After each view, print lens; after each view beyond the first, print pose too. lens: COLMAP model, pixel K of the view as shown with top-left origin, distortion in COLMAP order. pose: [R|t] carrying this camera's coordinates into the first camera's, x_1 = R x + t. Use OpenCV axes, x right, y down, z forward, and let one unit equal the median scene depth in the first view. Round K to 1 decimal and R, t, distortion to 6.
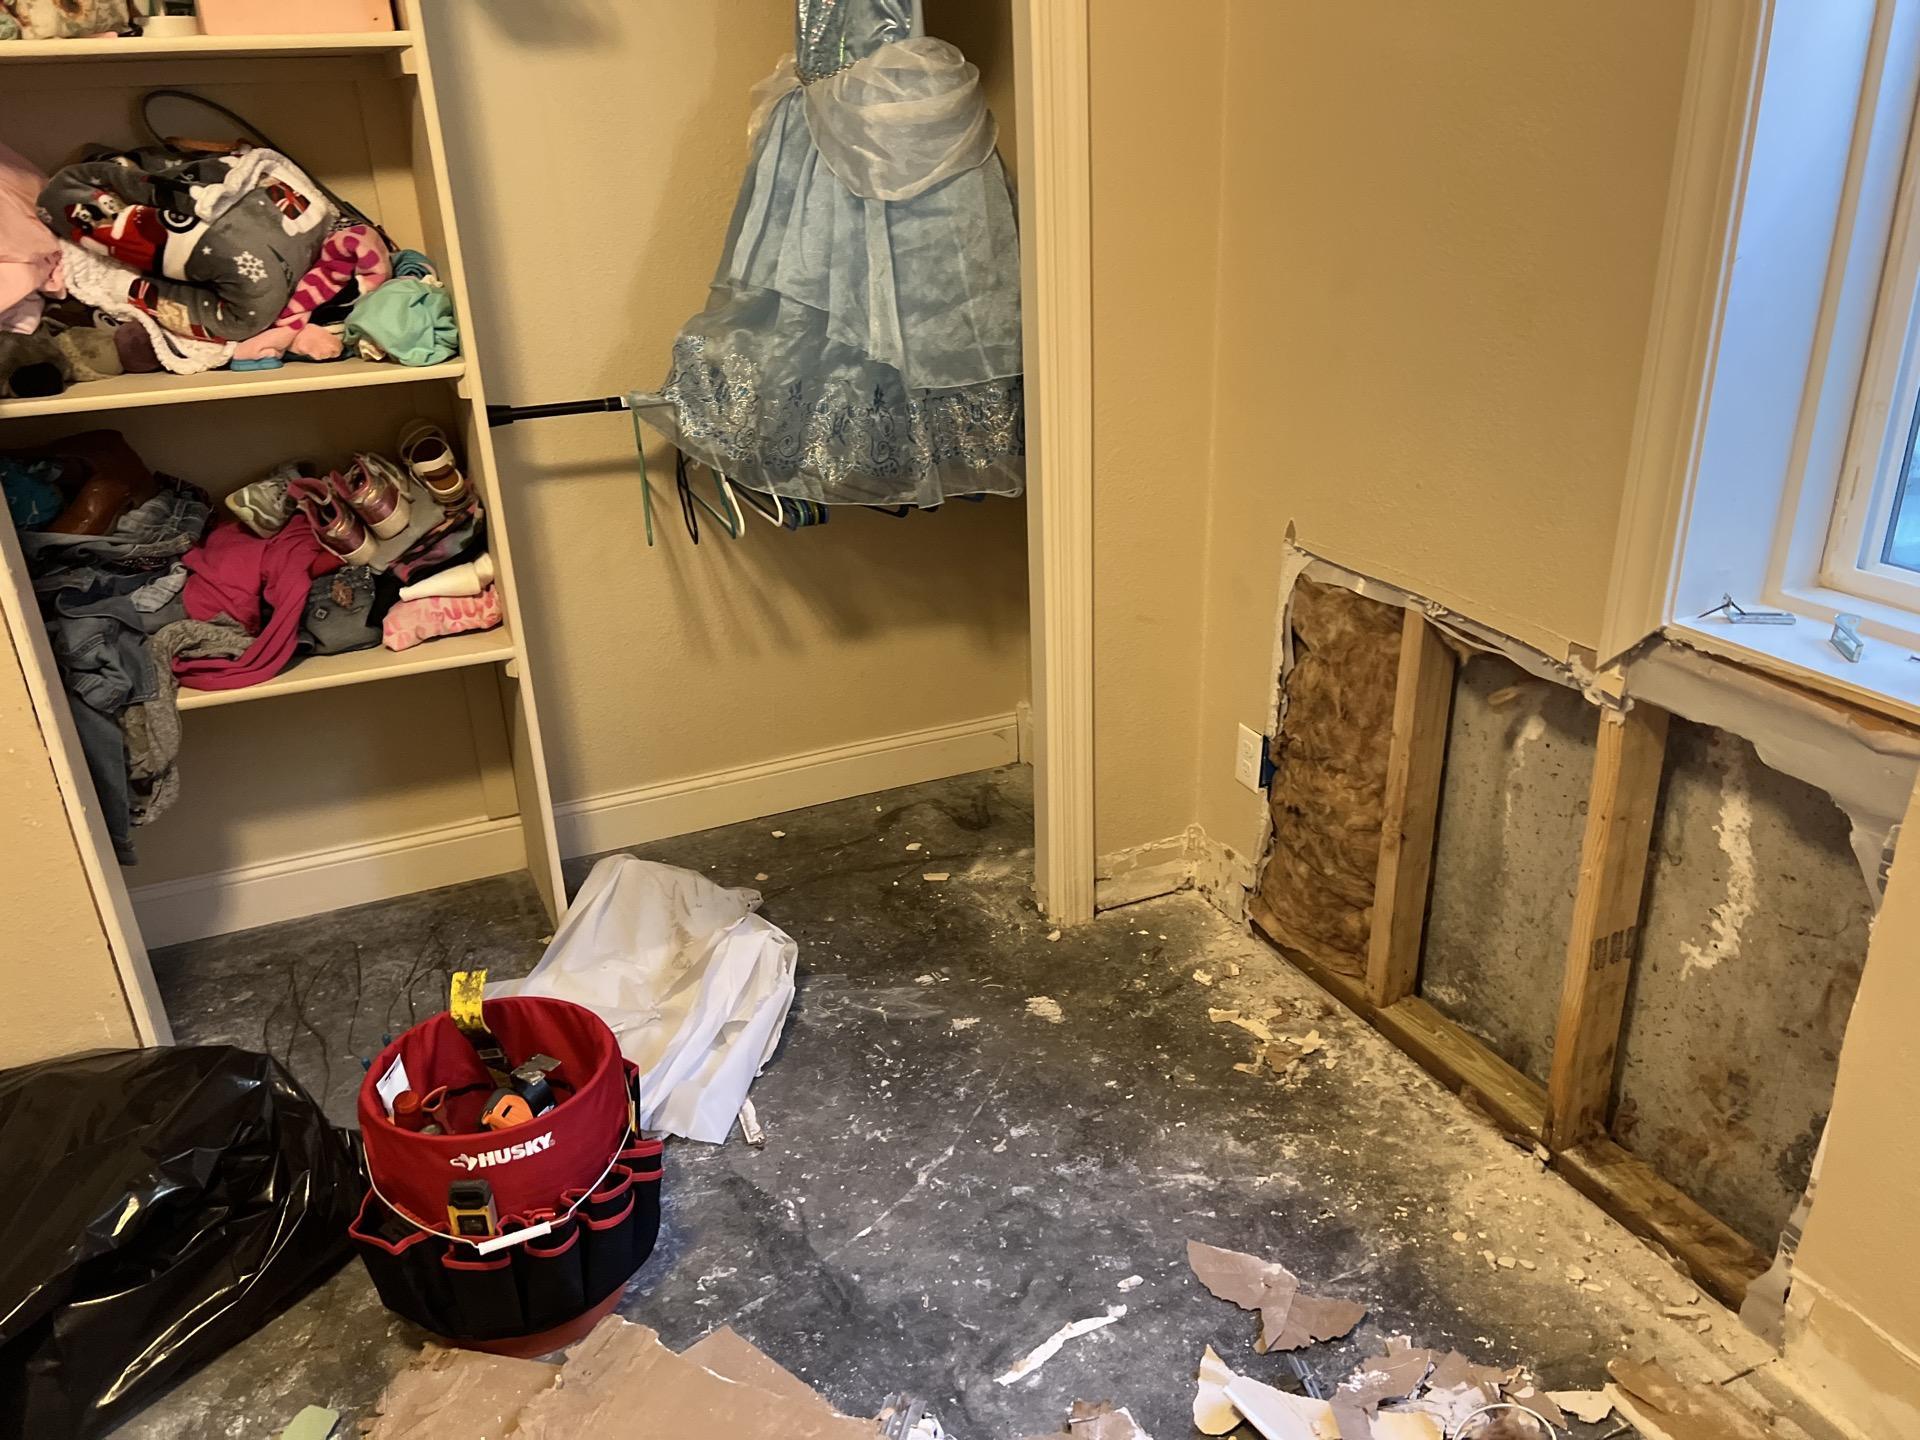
lens RADIAL K [[1411.7, 0, 960.0], [0, 1411.7, 720.0], [0, 0, 1]] dist [0.007739, 0.003722]
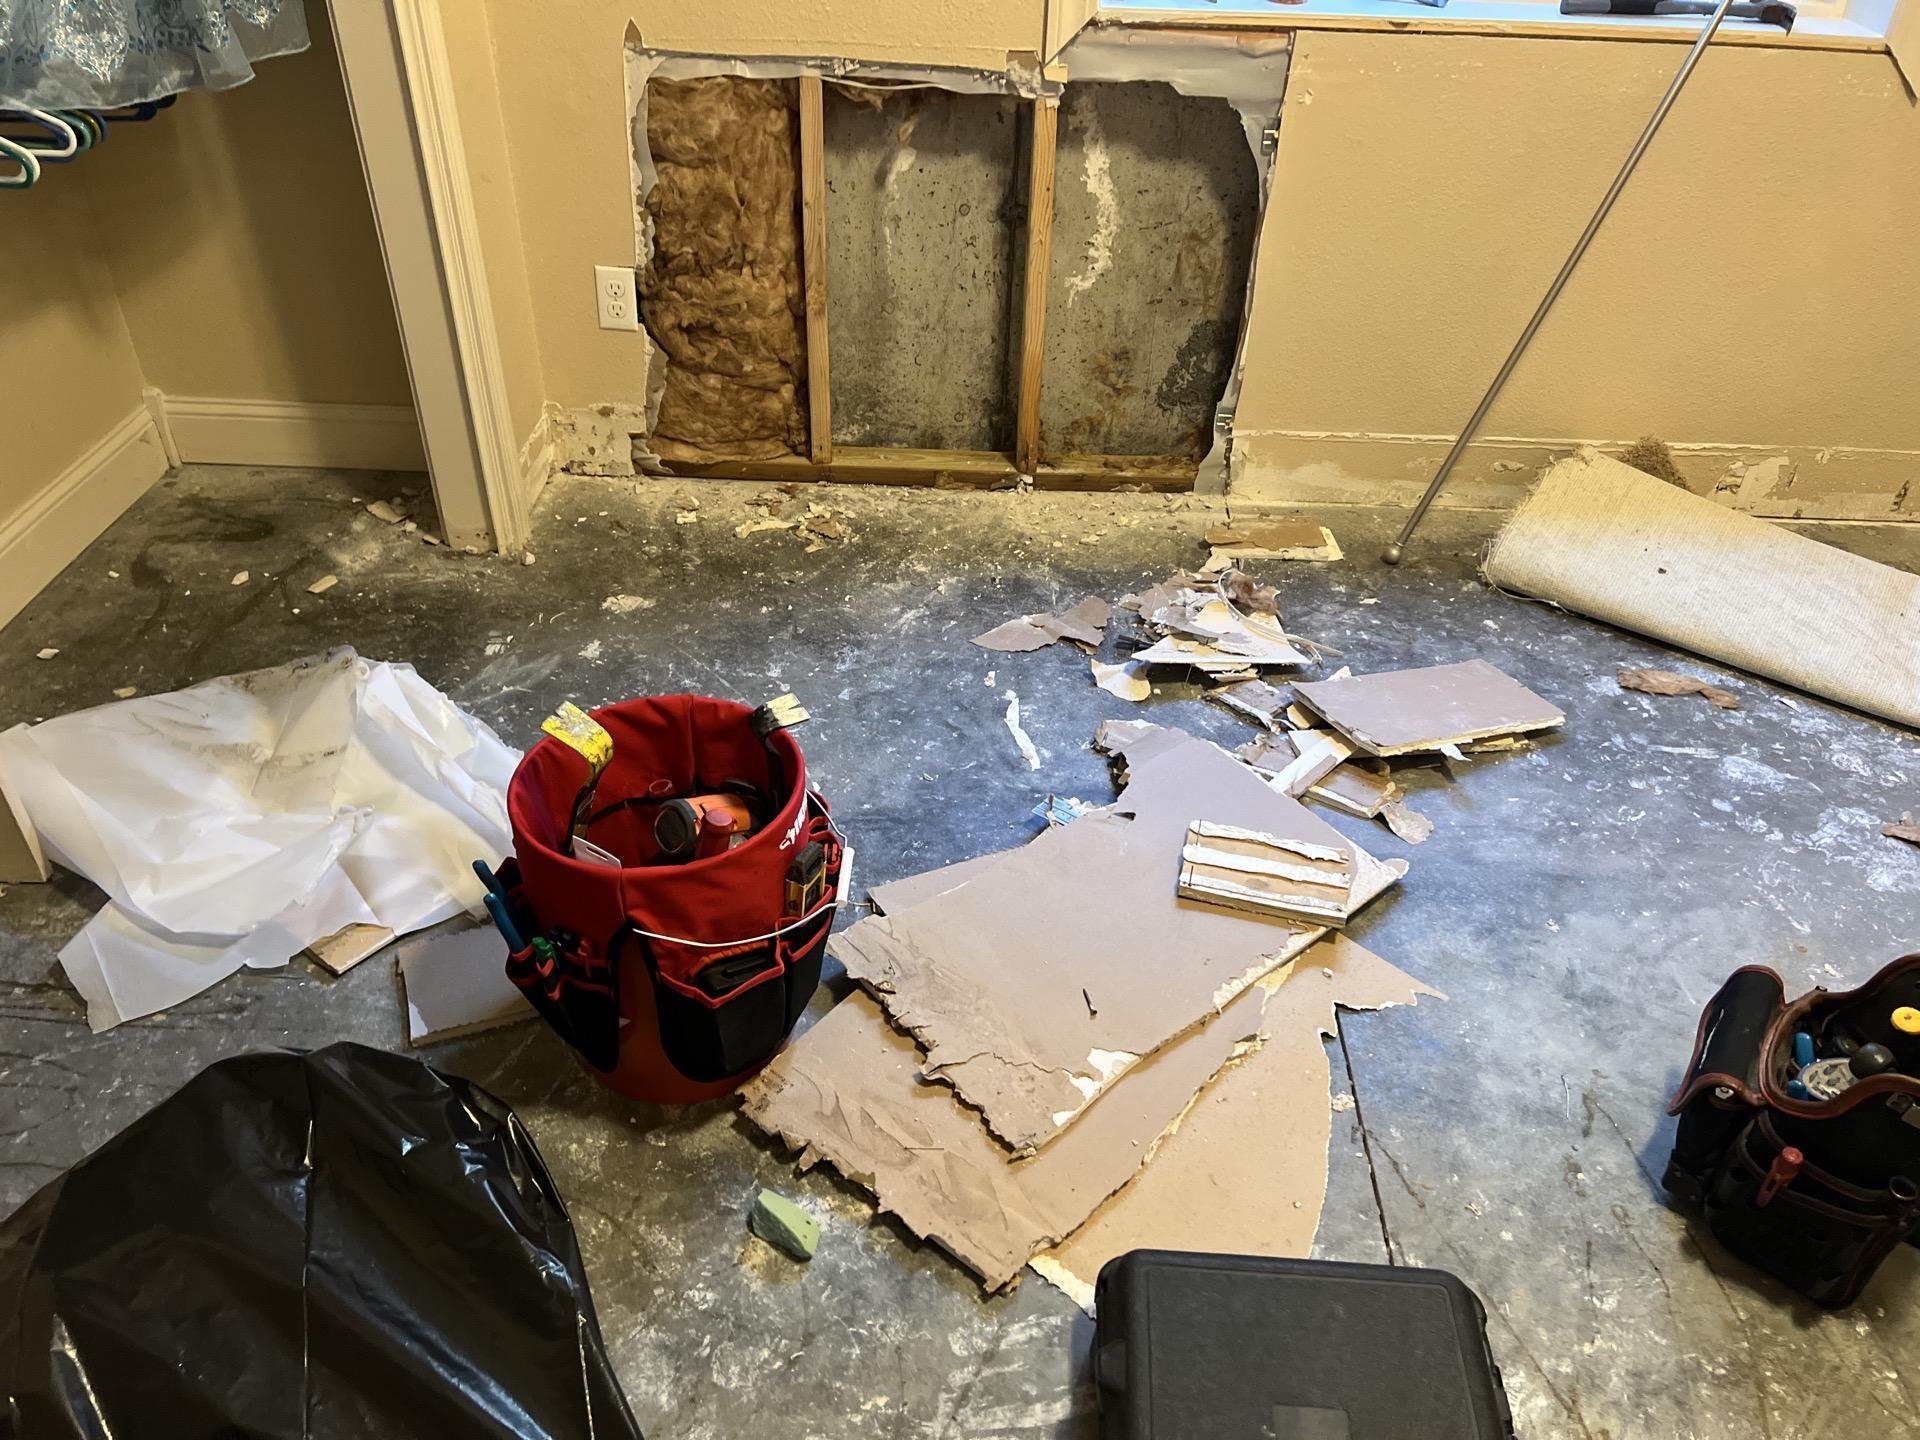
lens RADIAL K [[1496.7, 0, 960.0], [0, 1496.7, 720.0], [0, 0, 1]] dist [0.030041, -0.001982]
pose [[0.417072, -0.489545, 0.765765, -0.742918], [0.309149, 0.868718, 0.386984, -0.057281], [-0.854680, 0.075335, 0.513660, 0.321882]]
